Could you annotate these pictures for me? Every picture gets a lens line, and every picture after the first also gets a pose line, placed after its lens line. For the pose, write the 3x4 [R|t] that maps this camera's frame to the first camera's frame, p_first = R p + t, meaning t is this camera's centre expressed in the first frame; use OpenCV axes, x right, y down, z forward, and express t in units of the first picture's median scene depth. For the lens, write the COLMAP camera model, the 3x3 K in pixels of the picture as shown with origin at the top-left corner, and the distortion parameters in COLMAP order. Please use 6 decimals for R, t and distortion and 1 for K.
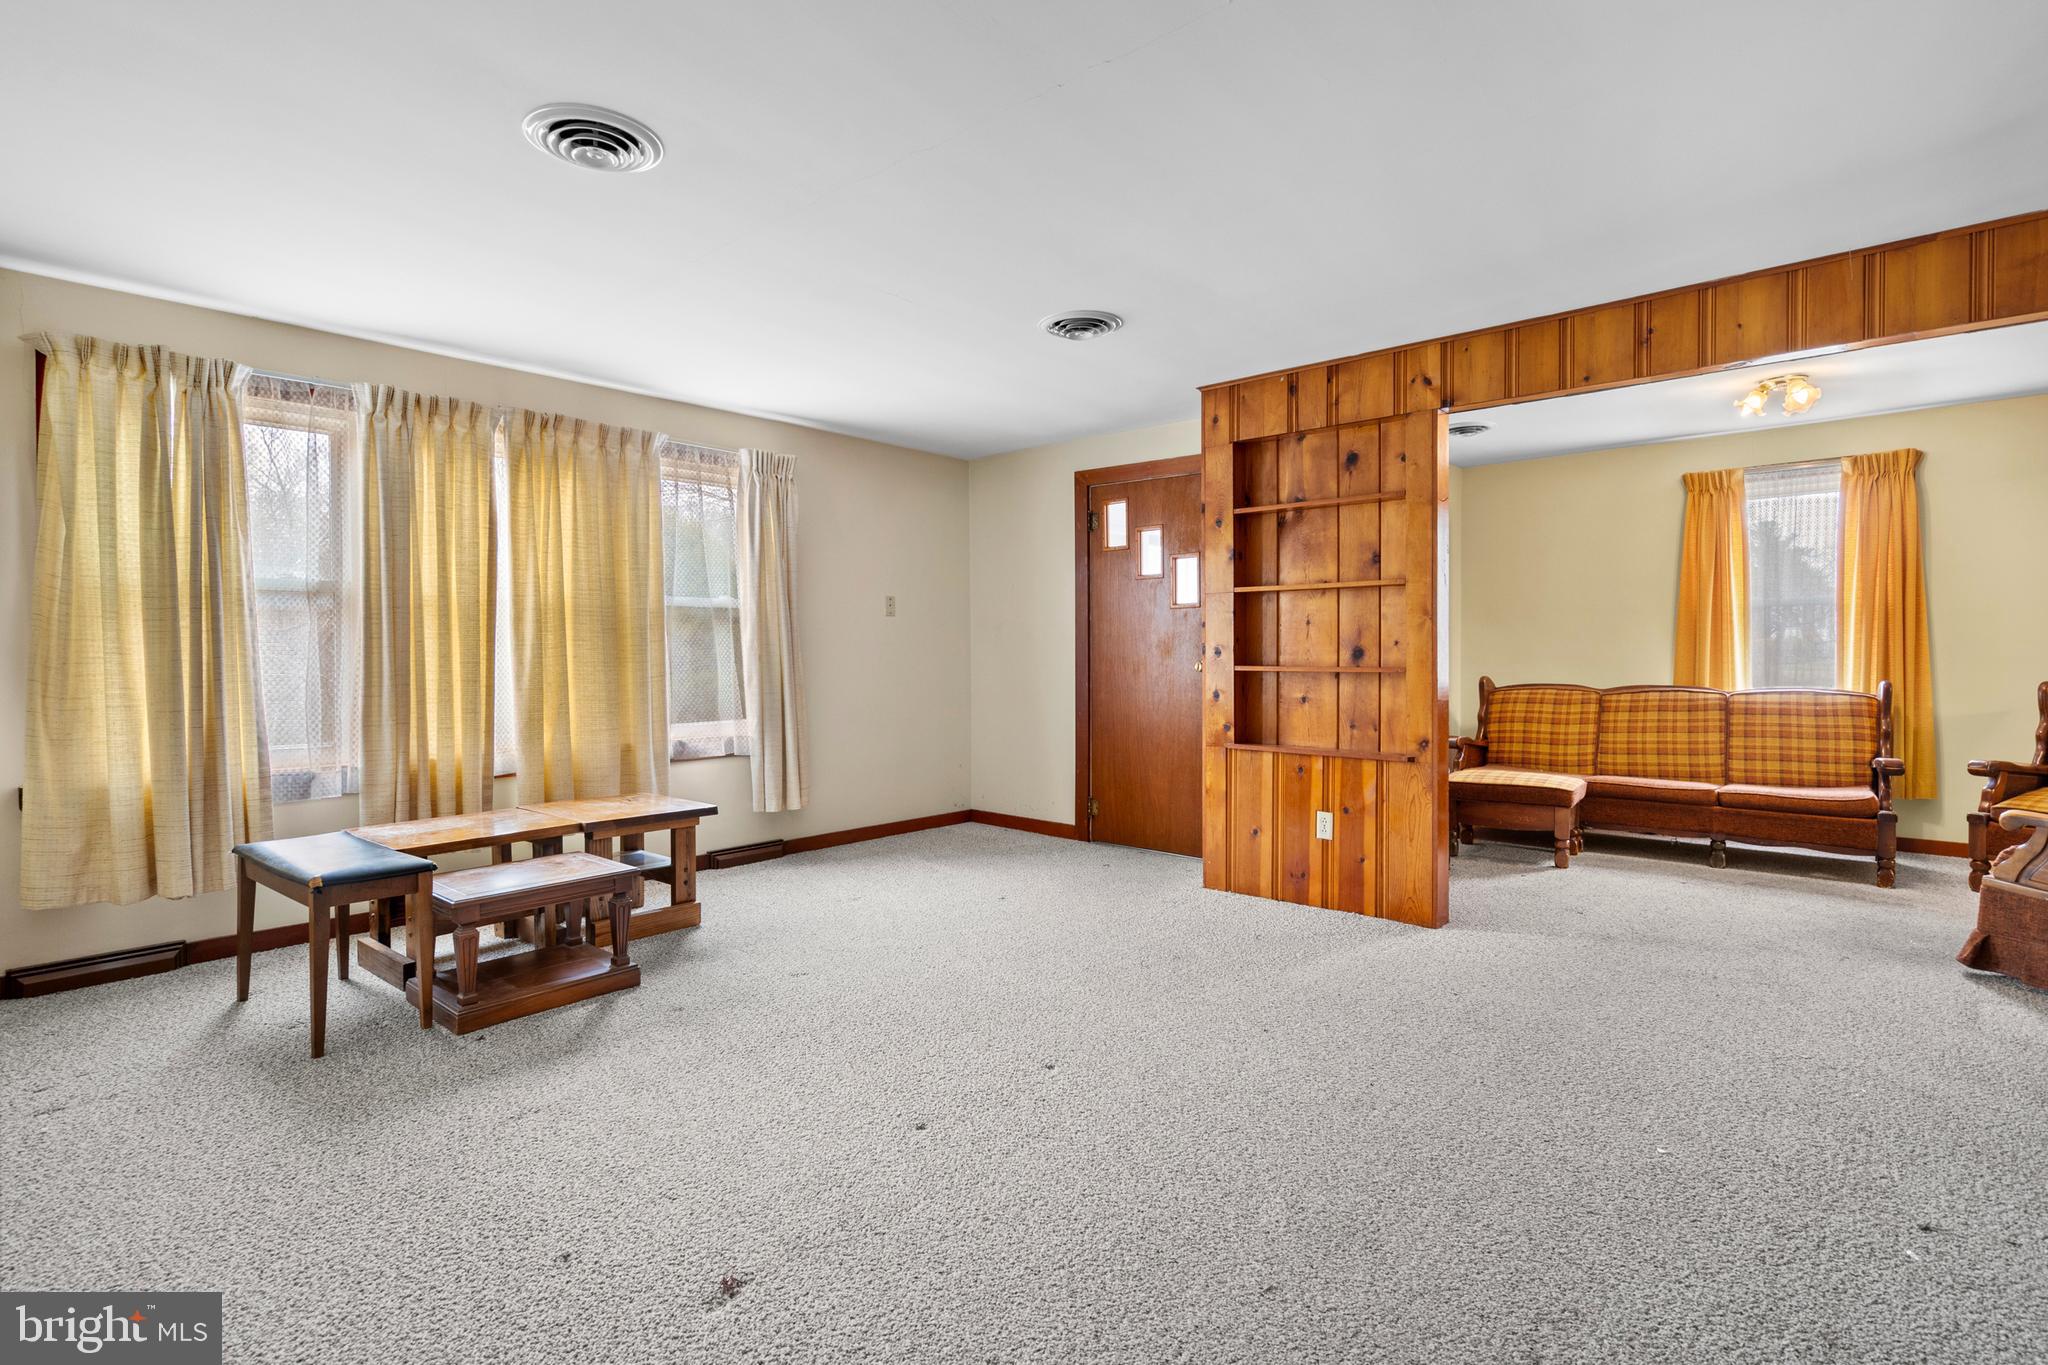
lens RADIAL K [[995.7, 0, 1021.7], [0, 995.7, 673.4], [0, 0, 1]] dist [0.002937, 0.000348]
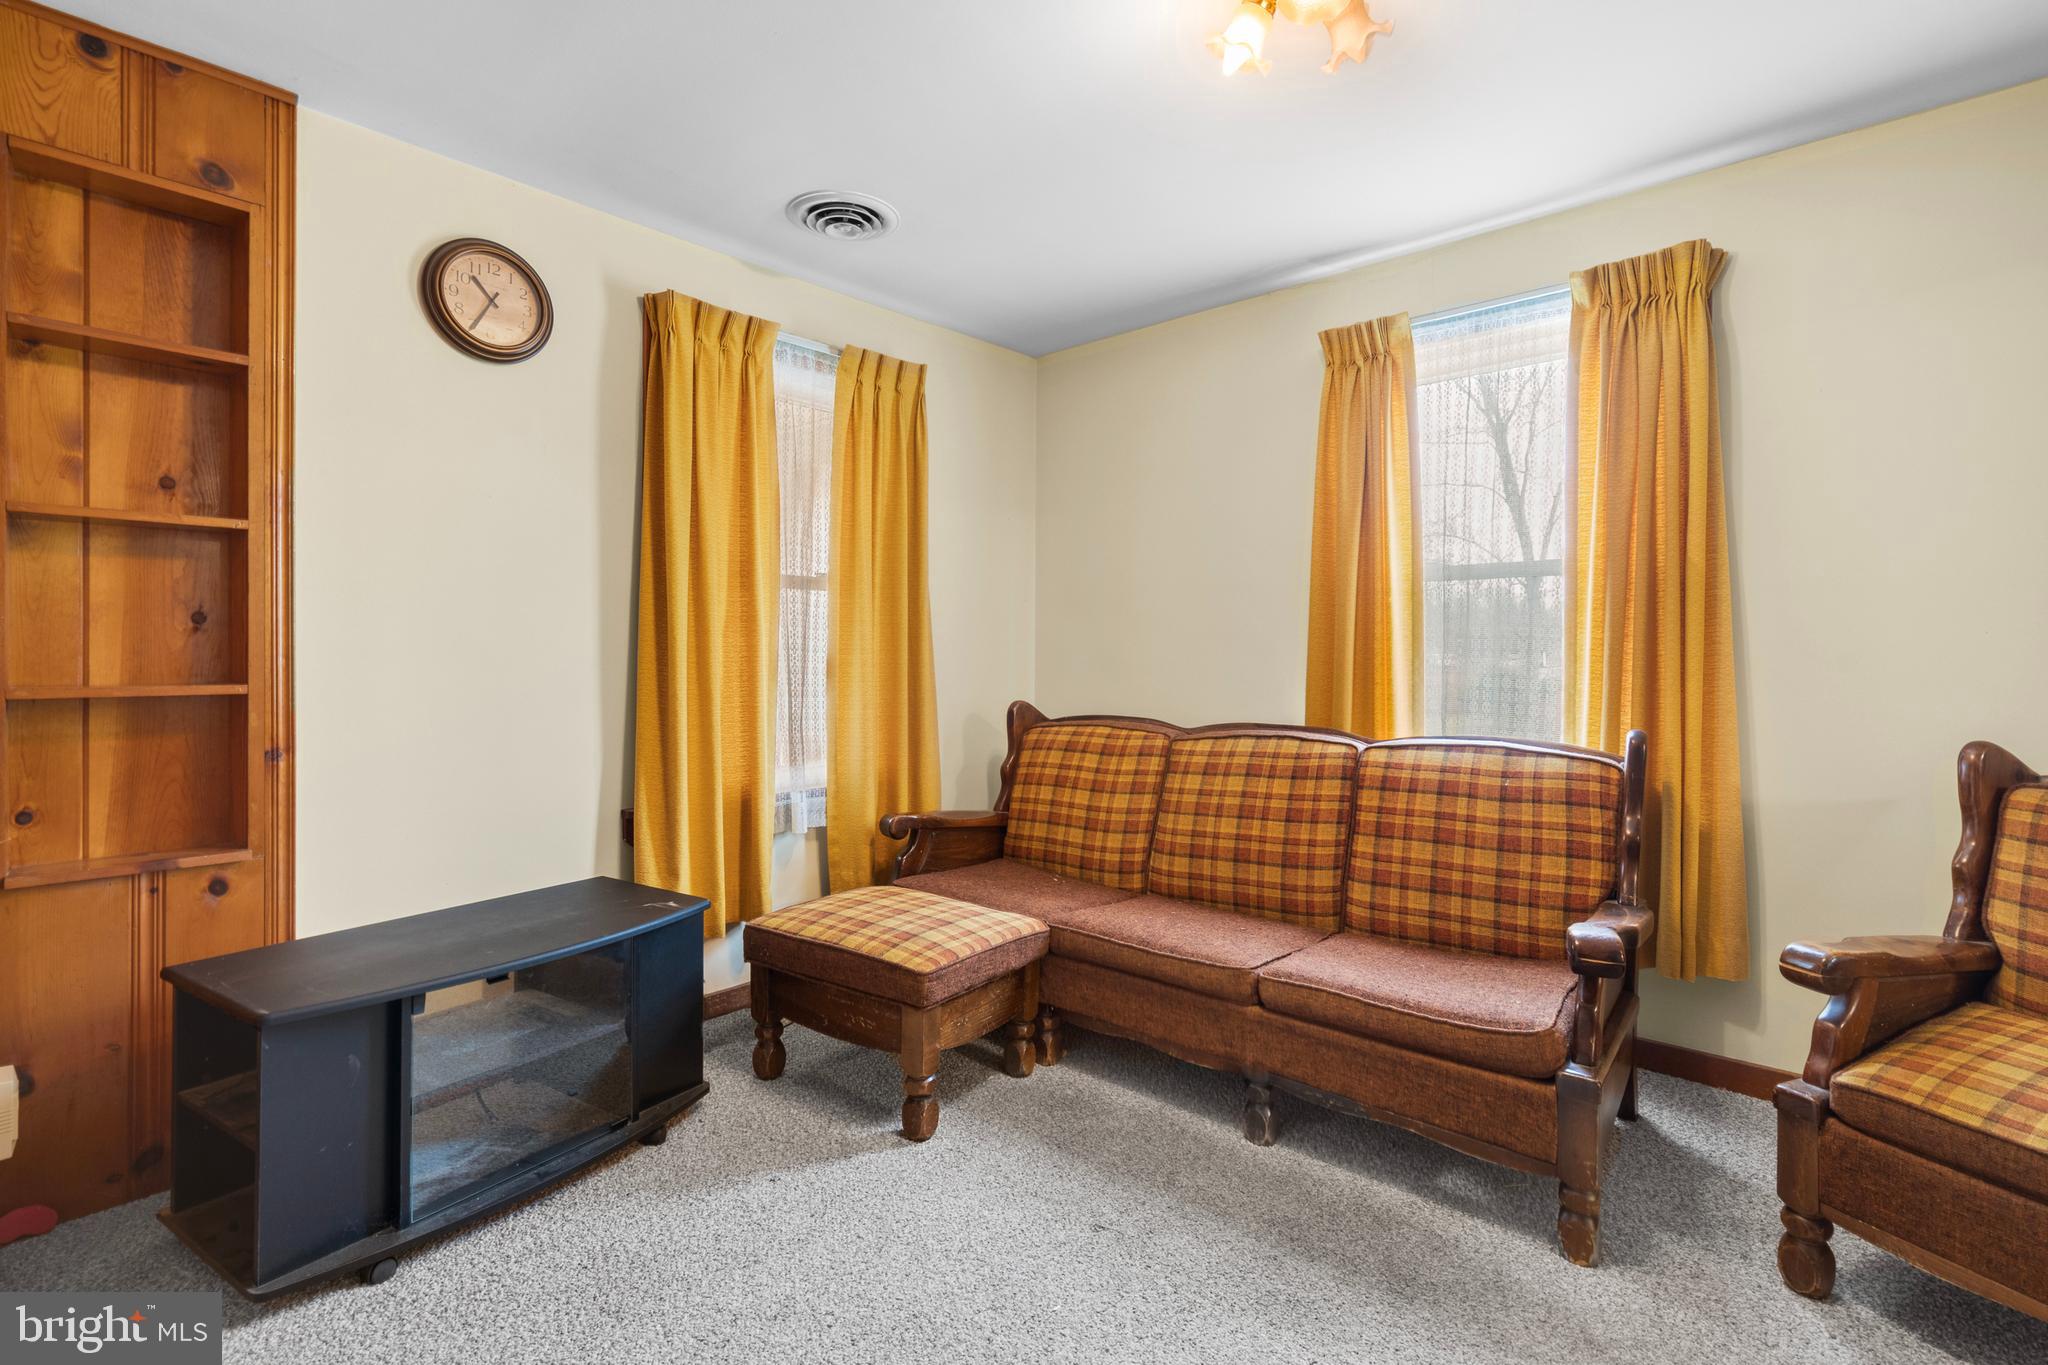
lens RADIAL K [[940.8, 0, 1024.2], [0, 940.8, 670.7], [0, 0, 1]] dist [-0.005663, 0.000262]
pose [[0.999916, 0.012397, 0.003833, 0.561339], [-0.012363, 0.999887, -0.008523, -0.012408], [-0.003938, 0.008475, 0.999956, 0.547567]]
